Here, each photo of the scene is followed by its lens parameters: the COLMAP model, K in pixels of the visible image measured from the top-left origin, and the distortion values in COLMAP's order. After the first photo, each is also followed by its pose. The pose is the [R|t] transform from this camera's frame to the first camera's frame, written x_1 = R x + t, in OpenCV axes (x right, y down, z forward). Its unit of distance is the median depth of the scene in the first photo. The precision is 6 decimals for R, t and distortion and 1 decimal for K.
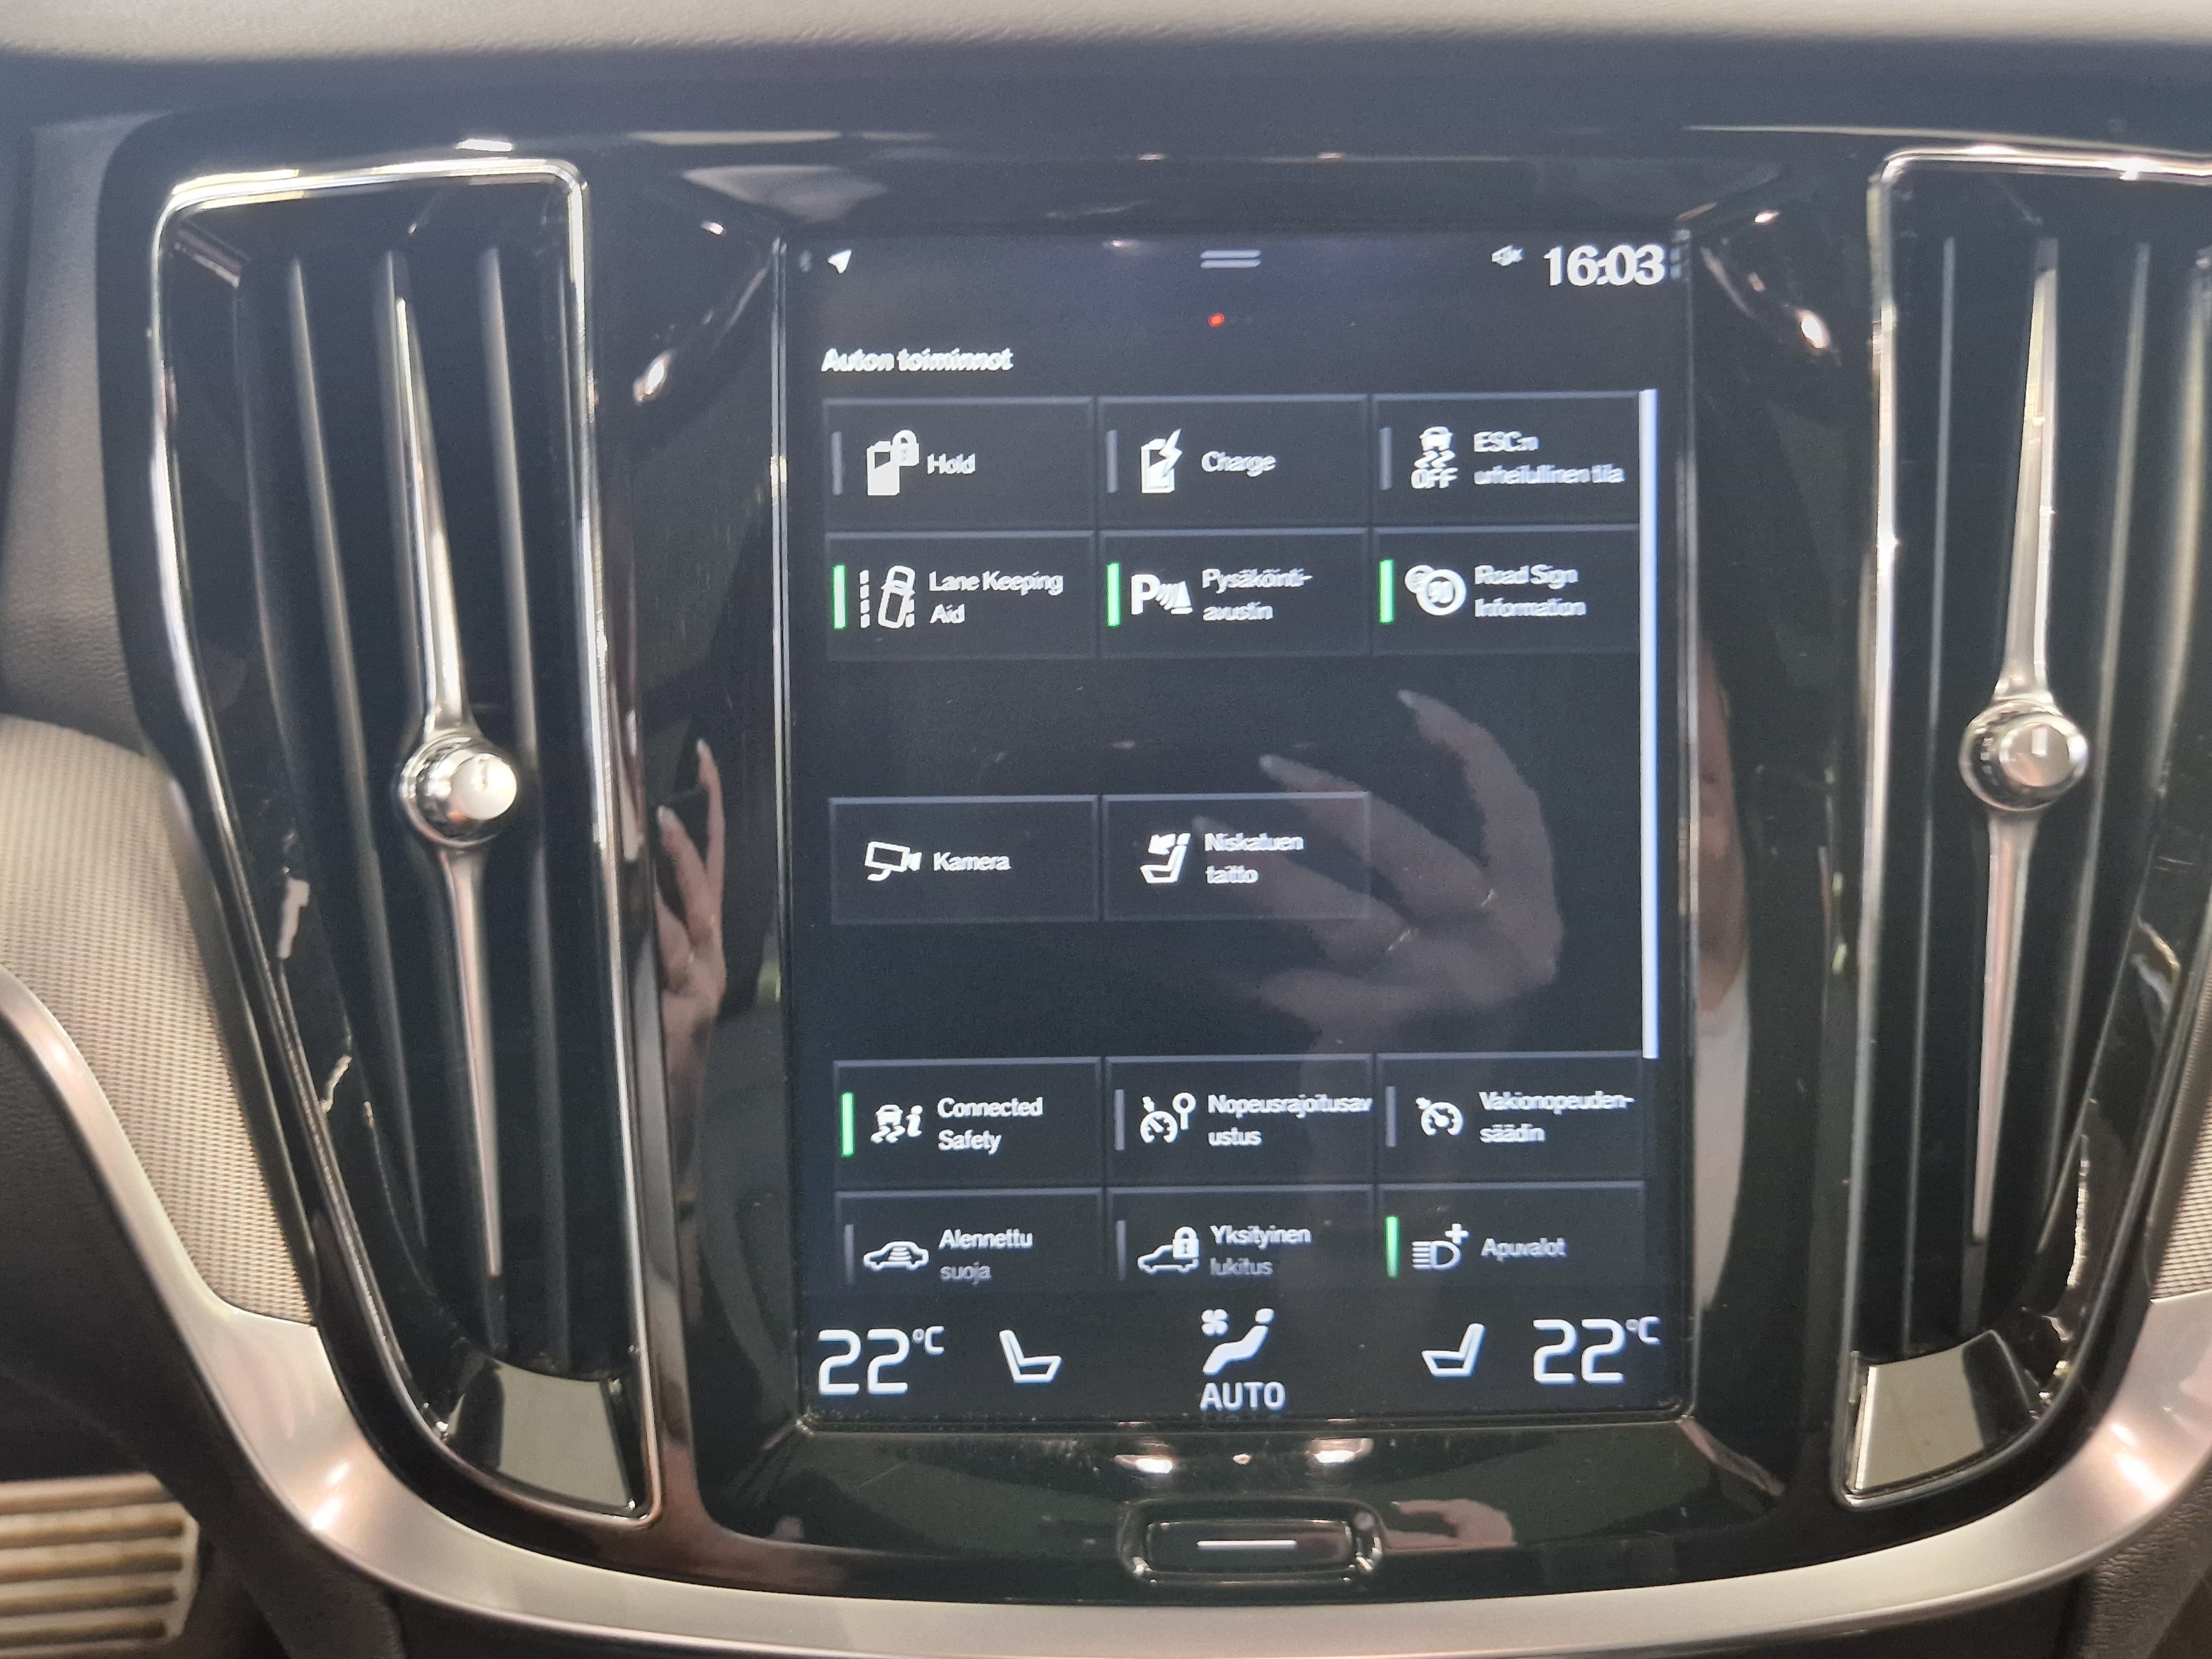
lens RADIAL K [[1927.1, 0, 1091.9], [0, 1927.1, 826.1], [0, 0, 1]] dist [0.032740, -0.009251]
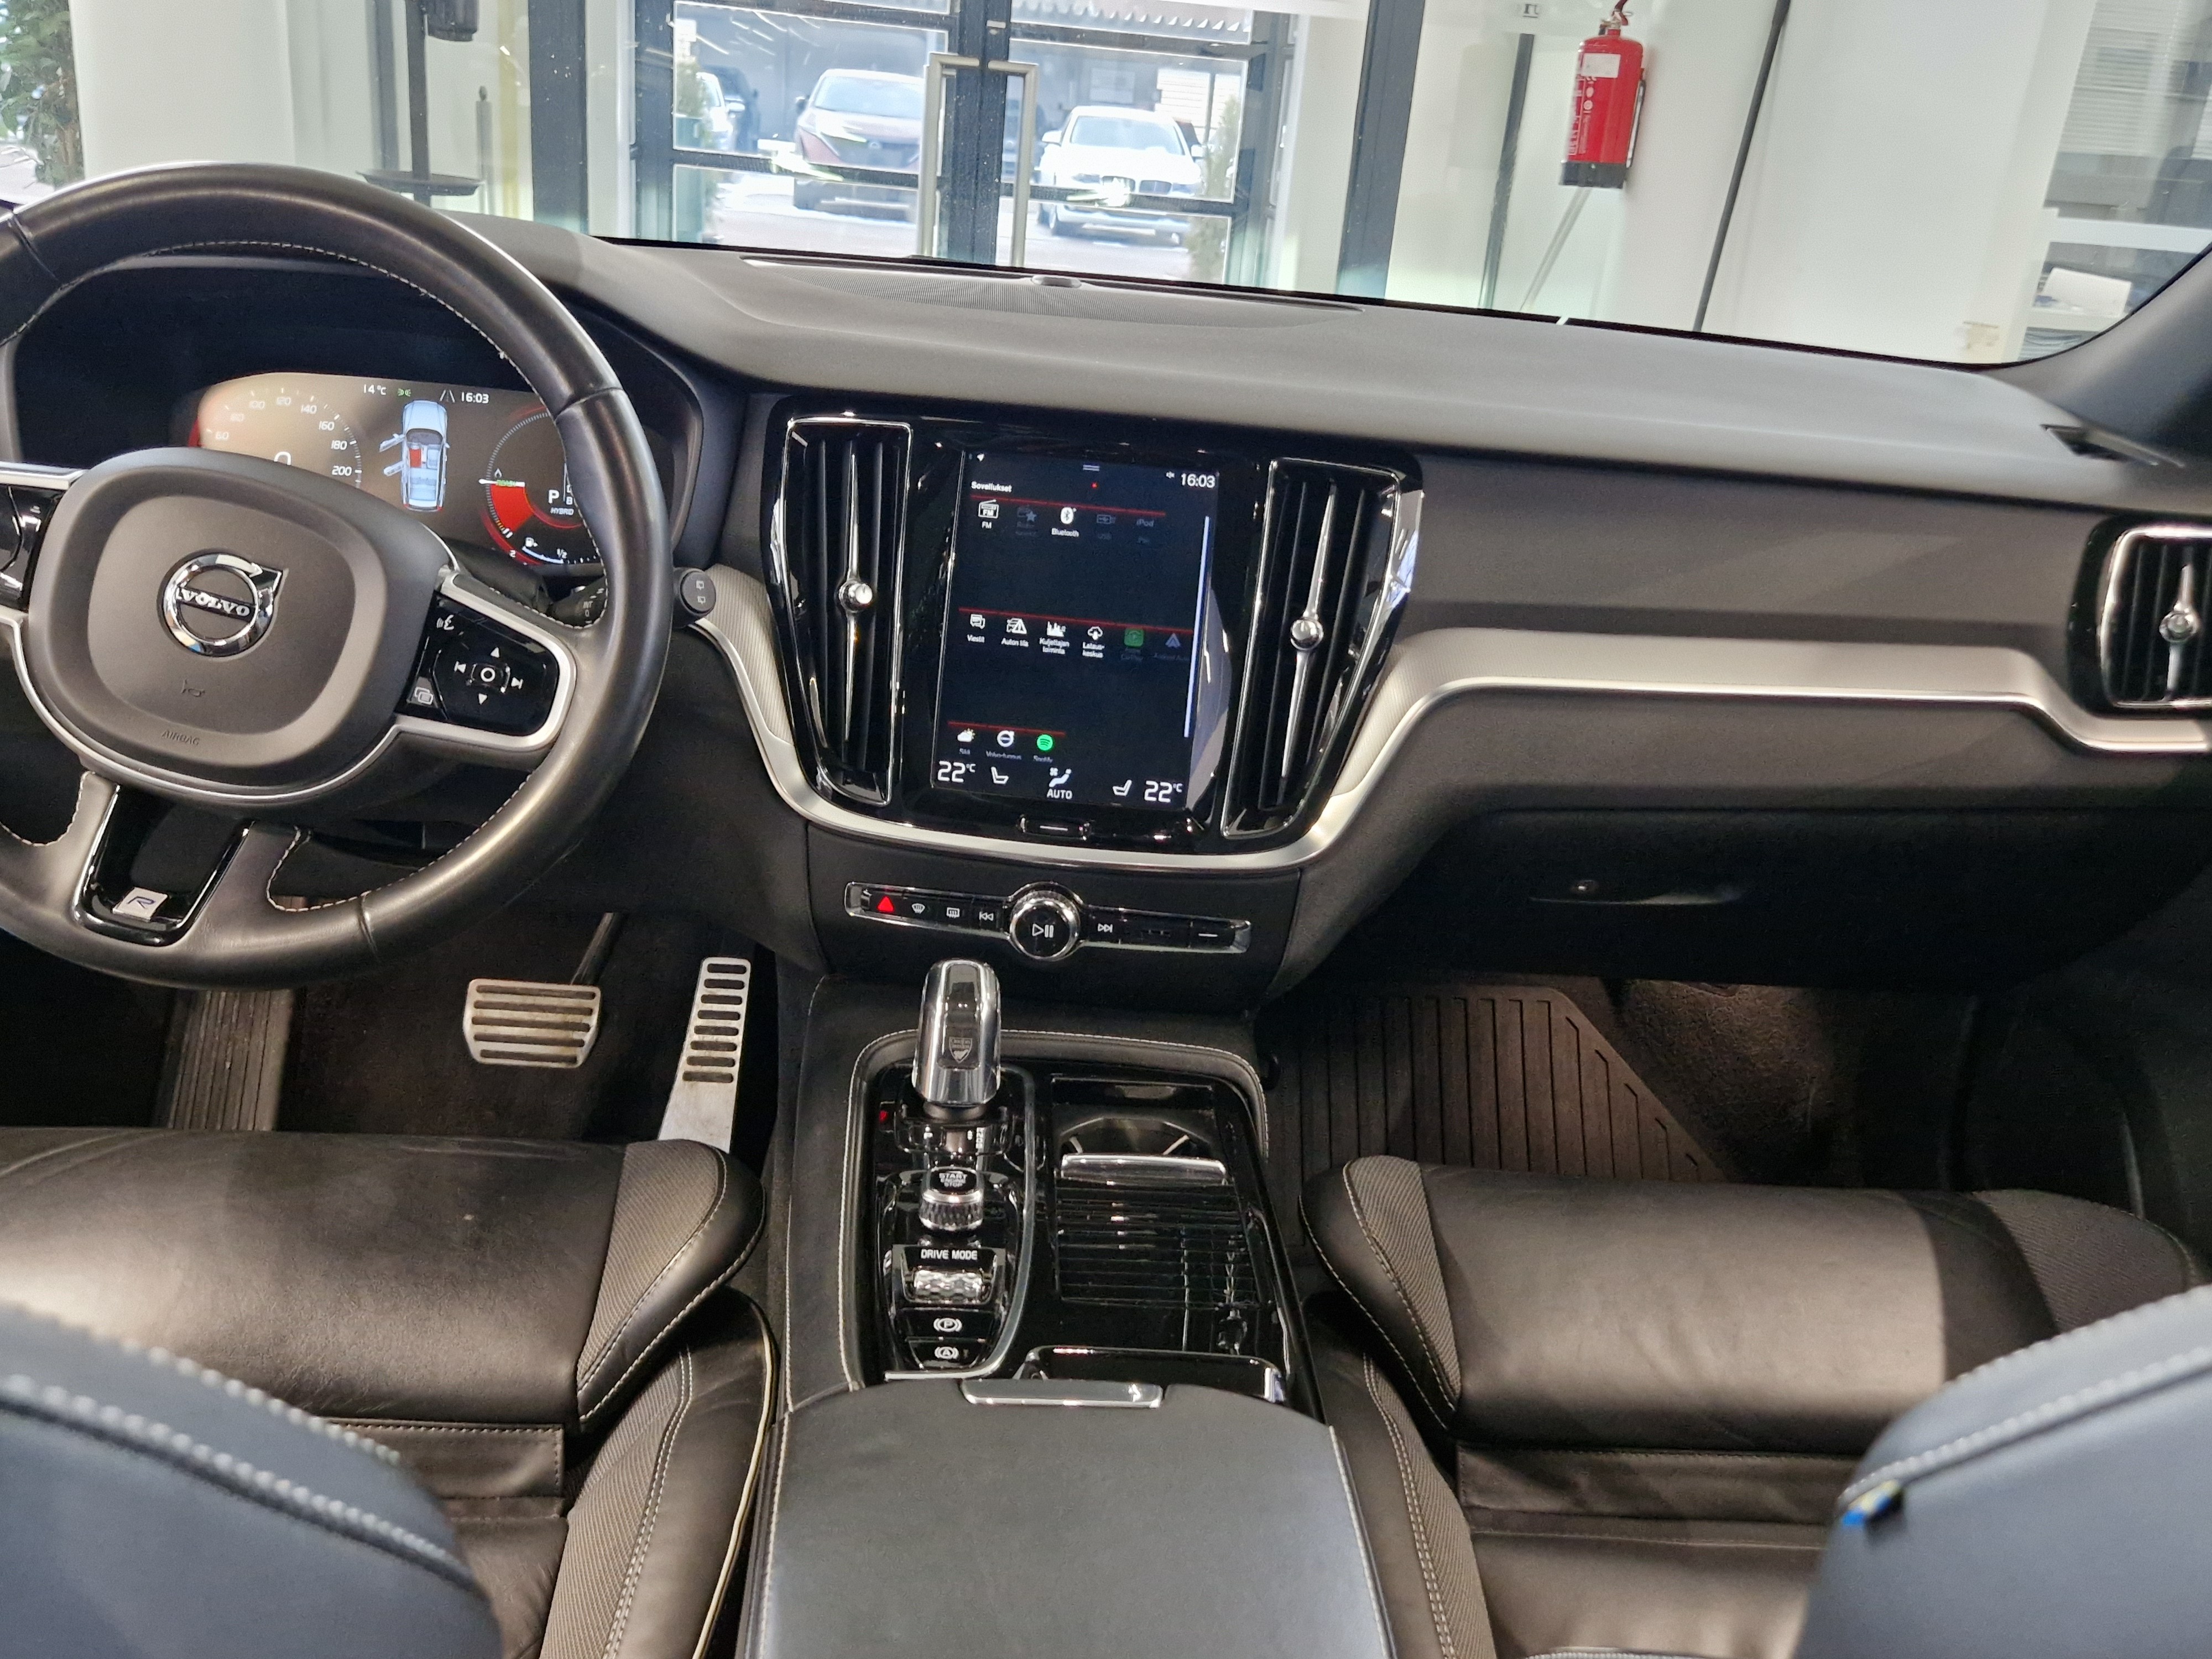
lens RADIAL K [[1927.1, 0, 1105.9], [0, 1927.1, 826.5], [0, 0, 1]] dist [0.032740, -0.009251]
pose [[0.993378, 0.106567, -0.042930, 0.312656], [-0.108531, 0.993011, -0.046364, 0.501889], [0.037689, 0.050716, 0.998002, -2.412302]]
